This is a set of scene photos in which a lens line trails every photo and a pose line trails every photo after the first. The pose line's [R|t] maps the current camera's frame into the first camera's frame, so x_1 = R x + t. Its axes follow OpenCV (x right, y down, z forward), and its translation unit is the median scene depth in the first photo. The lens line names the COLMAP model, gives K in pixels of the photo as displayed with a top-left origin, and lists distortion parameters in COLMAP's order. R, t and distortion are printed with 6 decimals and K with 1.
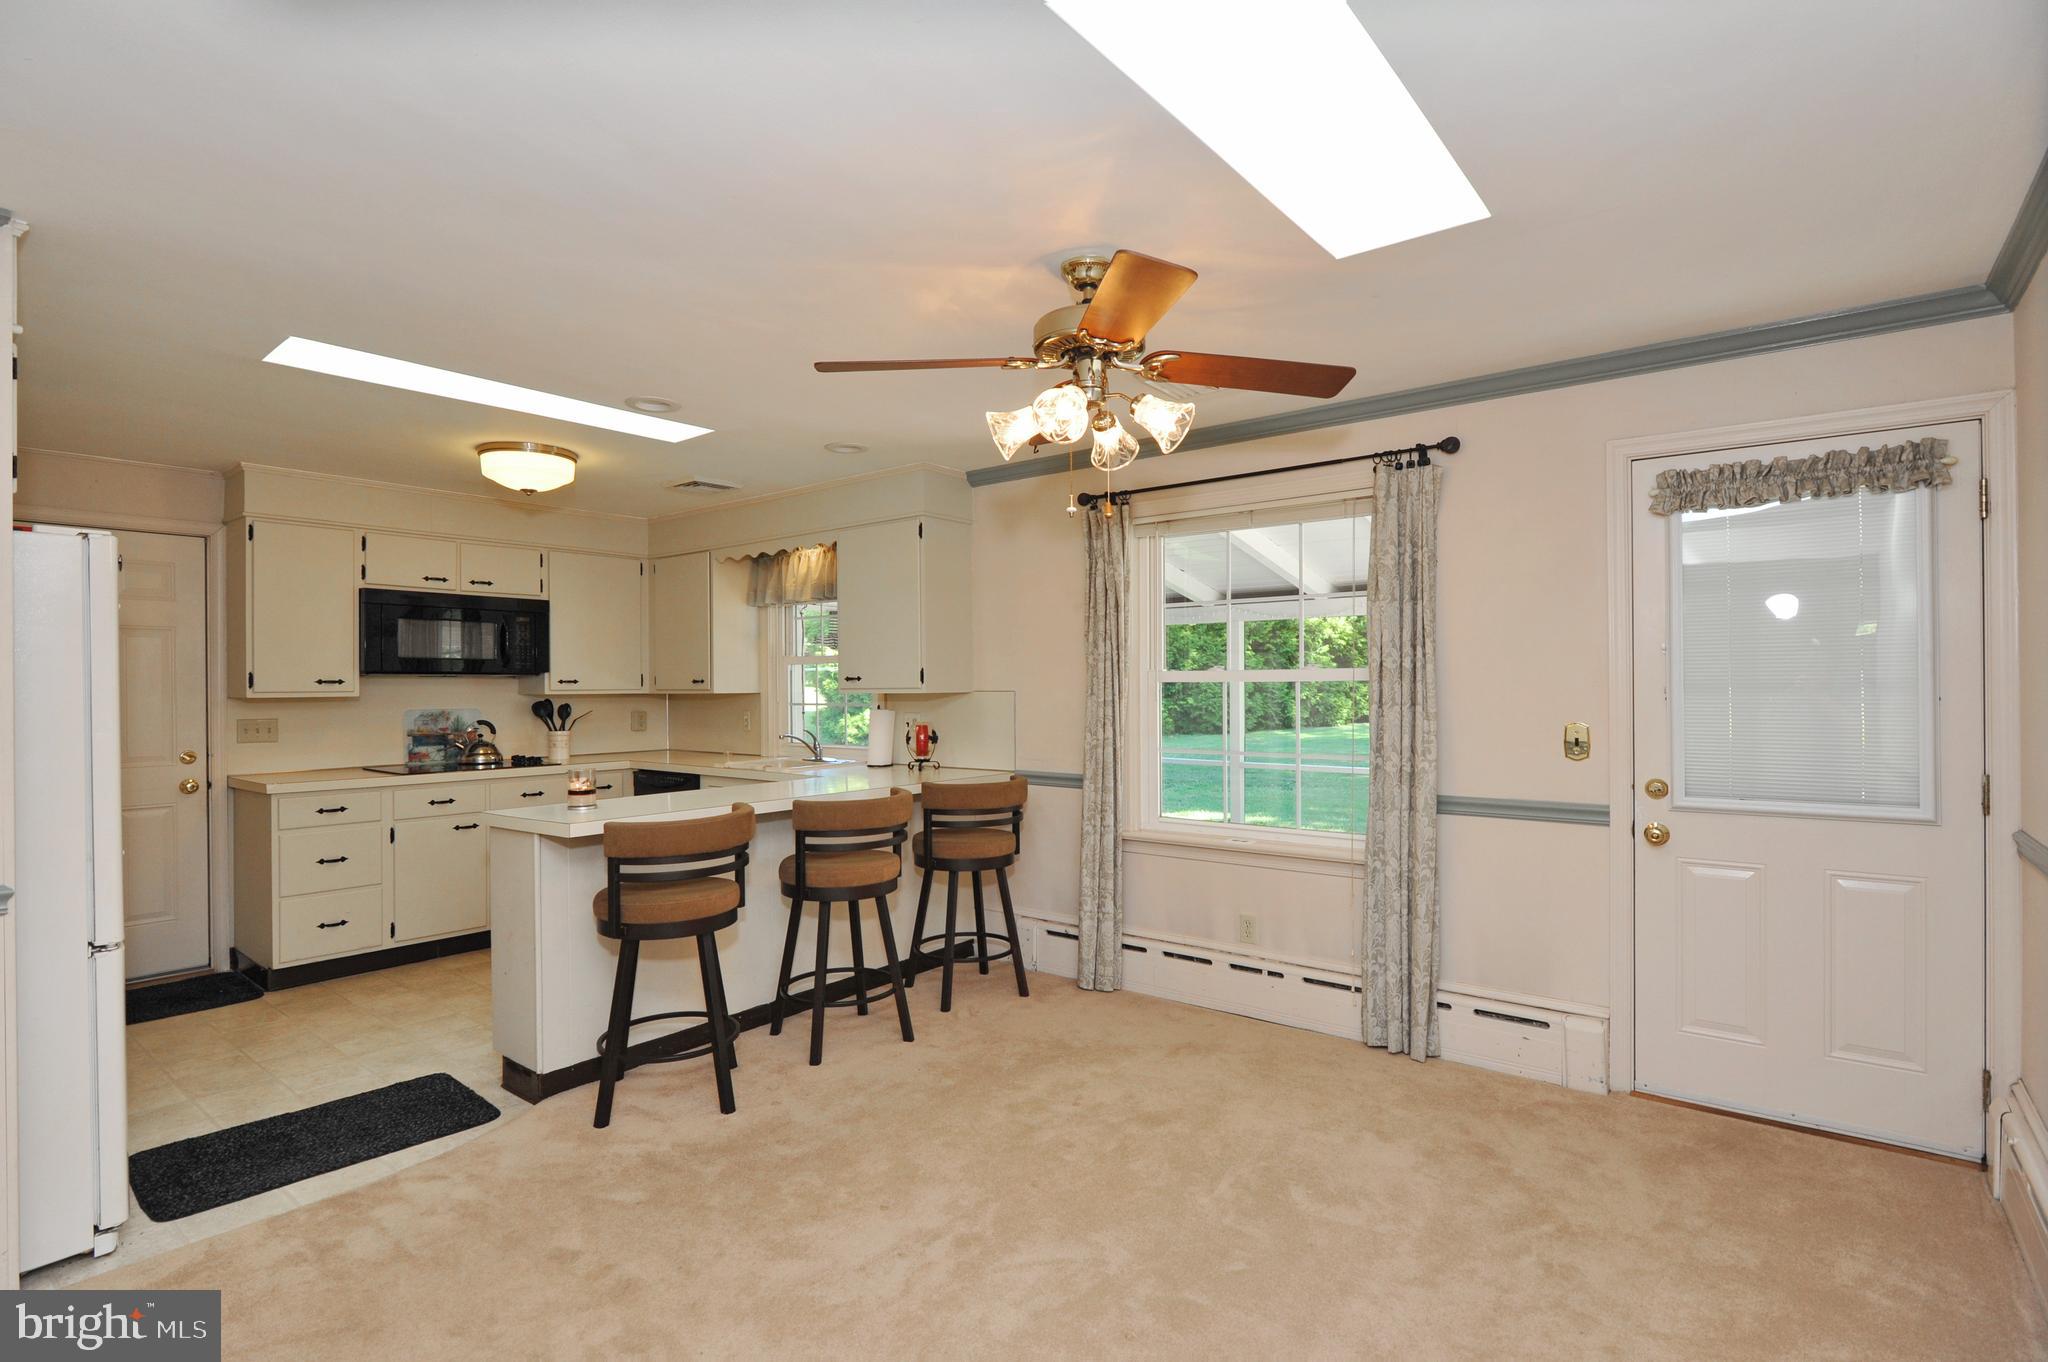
lens RADIAL K [[980.2, 0, 1024.0], [0, 980.2, 681.0], [0, 0, 1]] dist [-0.003550, -0.001239]
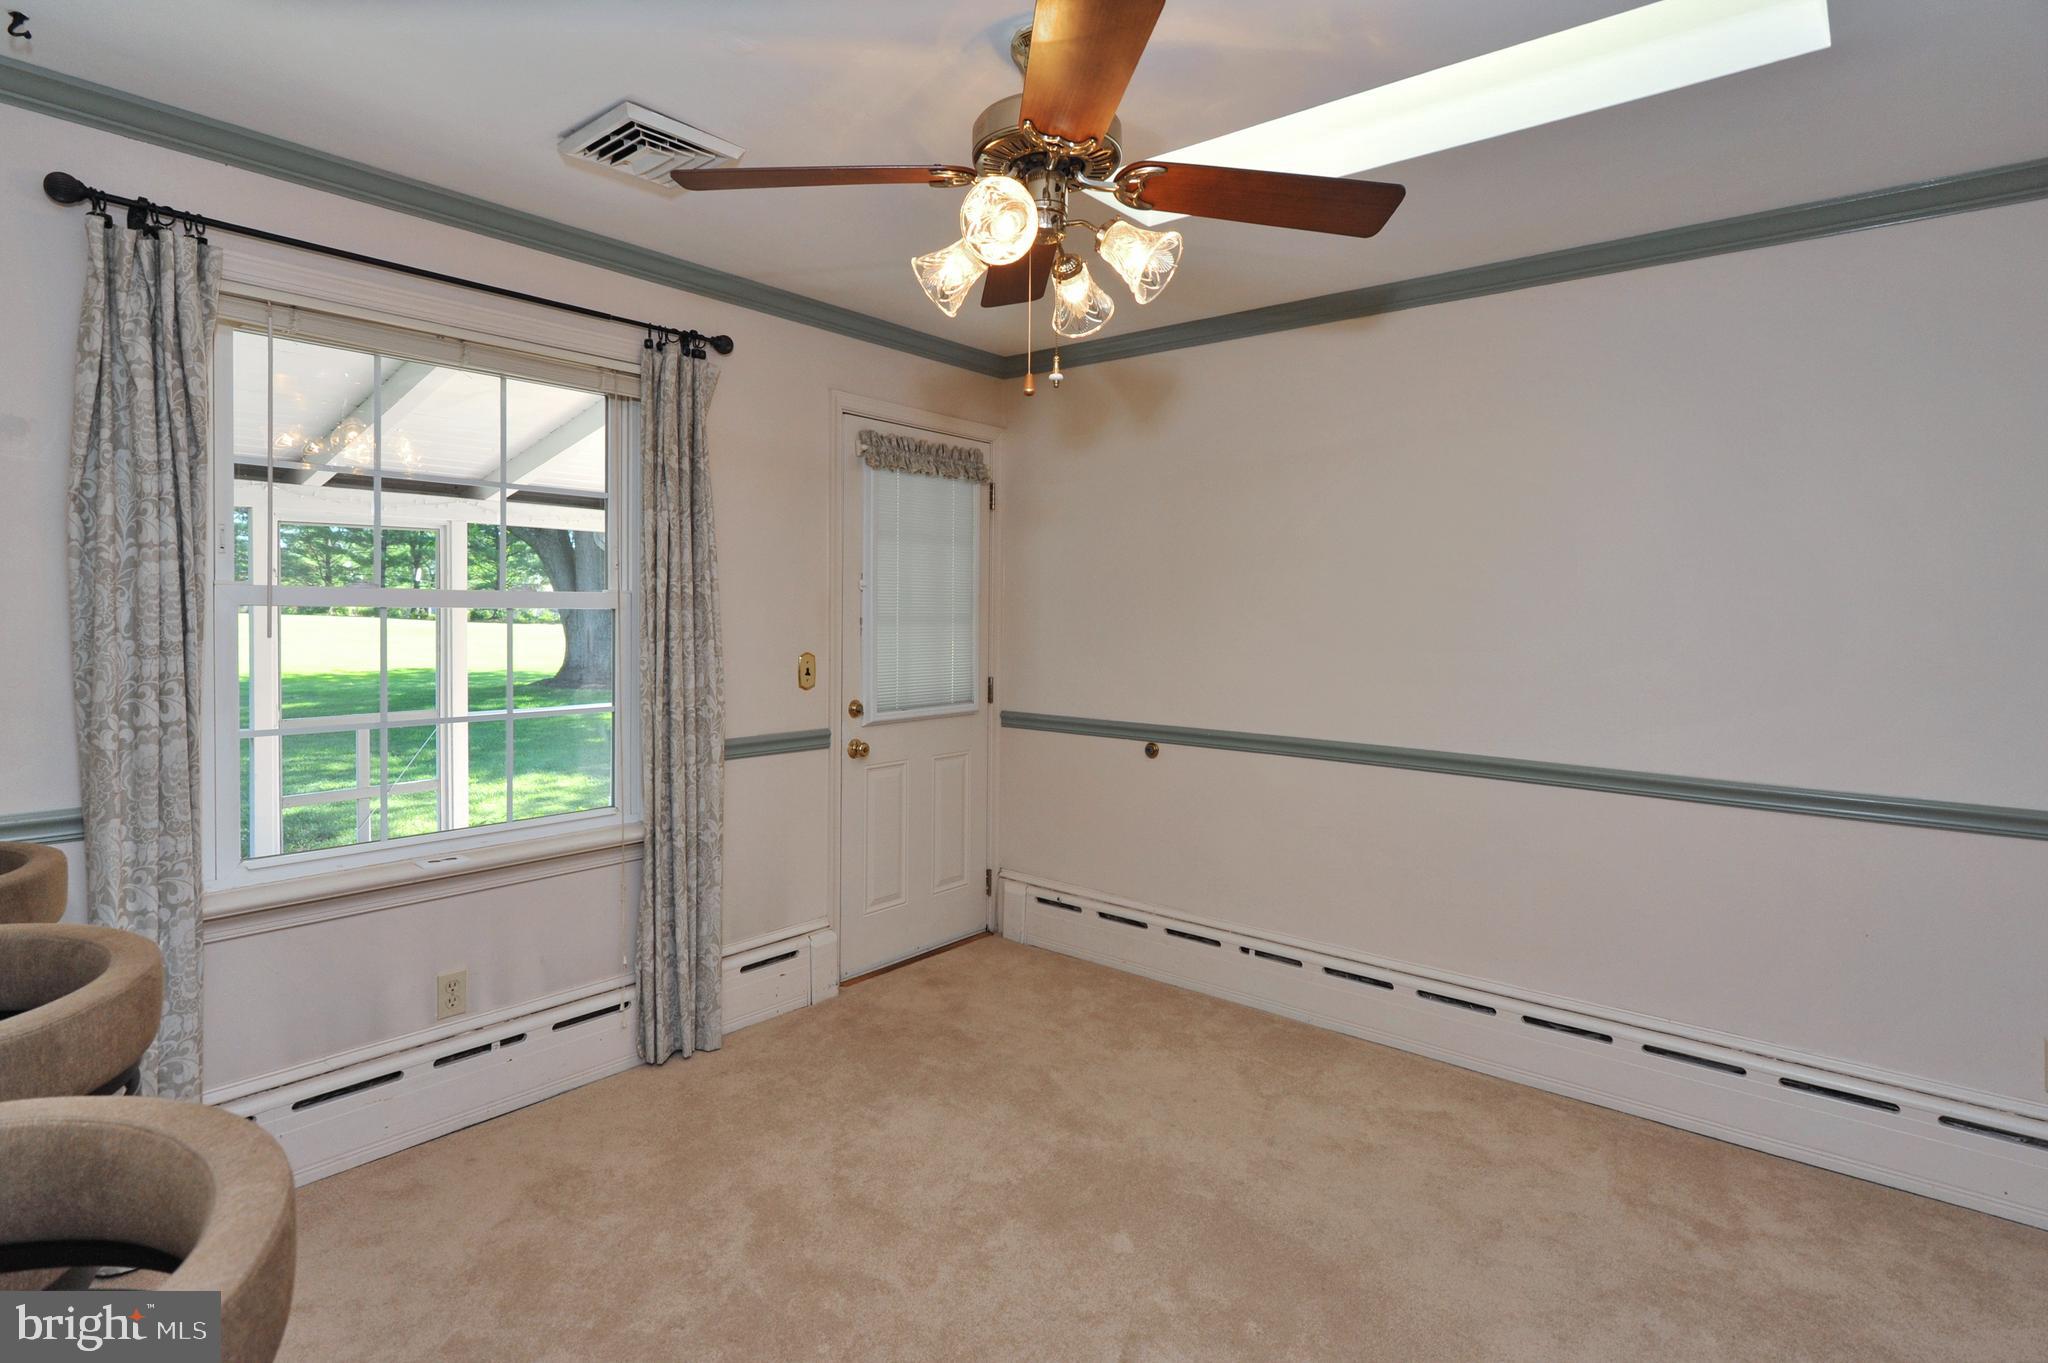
lens RADIAL K [[1024.3, 0, 1029.2], [0, 1024.3, 637.2], [0, 0, 1]] dist [-0.001518, -0.000667]
pose [[0.041234, -0.018358, 0.998981, -0.355702], [-0.014799, 0.999710, 0.018982, 0.001194], [-0.999040, -0.015567, 0.040951, 0.506423]]
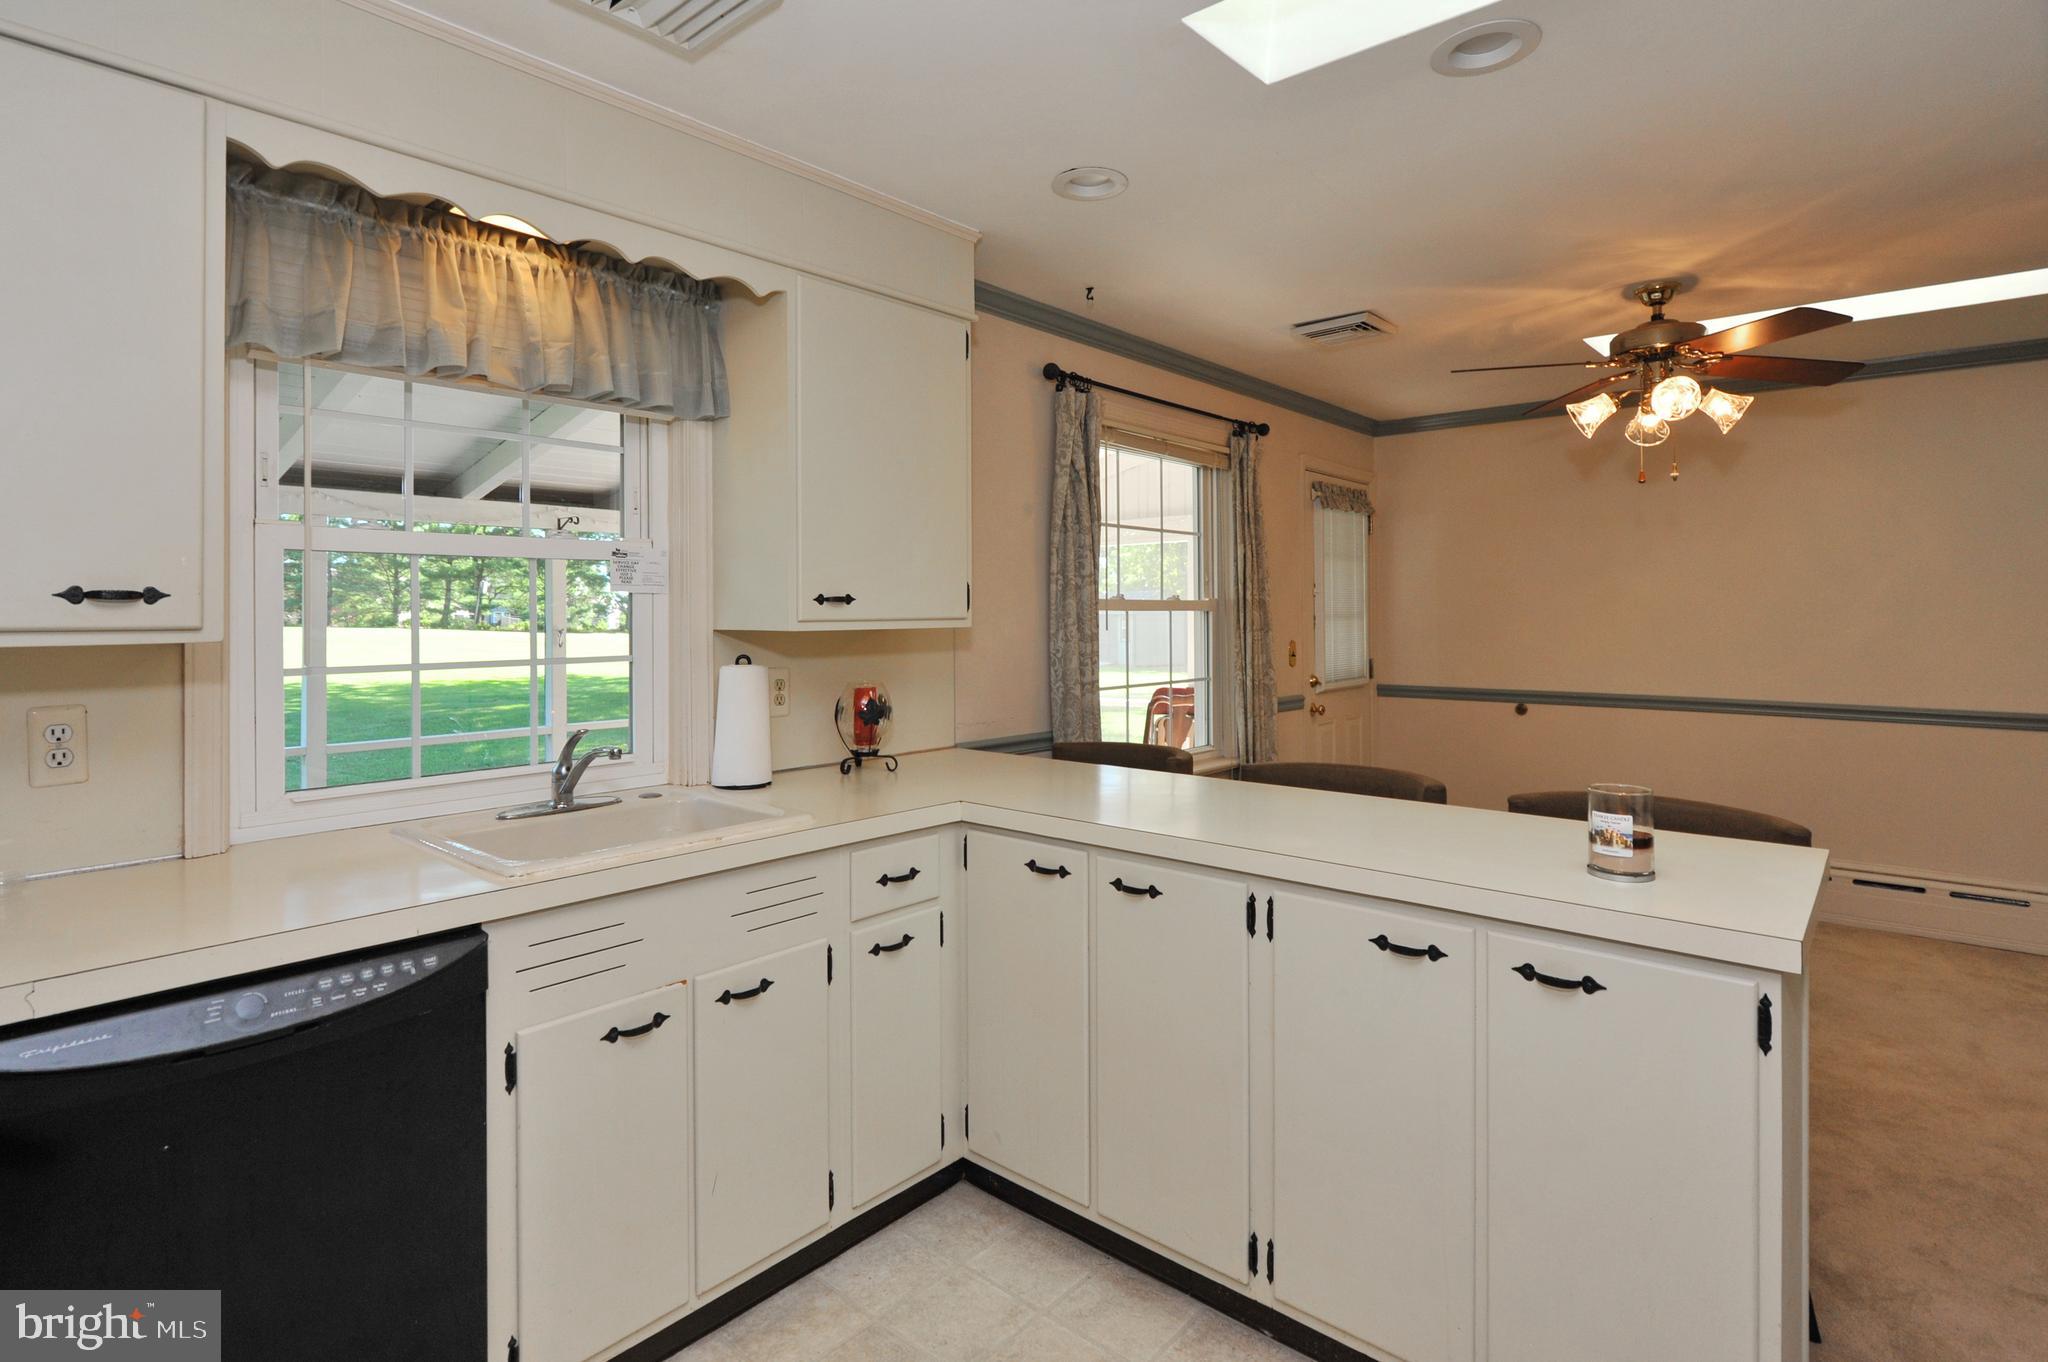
lens RADIAL K [[1053.8, 0, 972.2], [0, 1053.8, 608.4], [0, 0, 1]] dist [-0.001653, -0.000112]
pose [[0.068718, 0.012057, 0.997563, -0.681939], [0.000435, 0.999927, -0.012115, 0.007955], [-0.997636, 0.001267, 0.068708, 0.905087]]
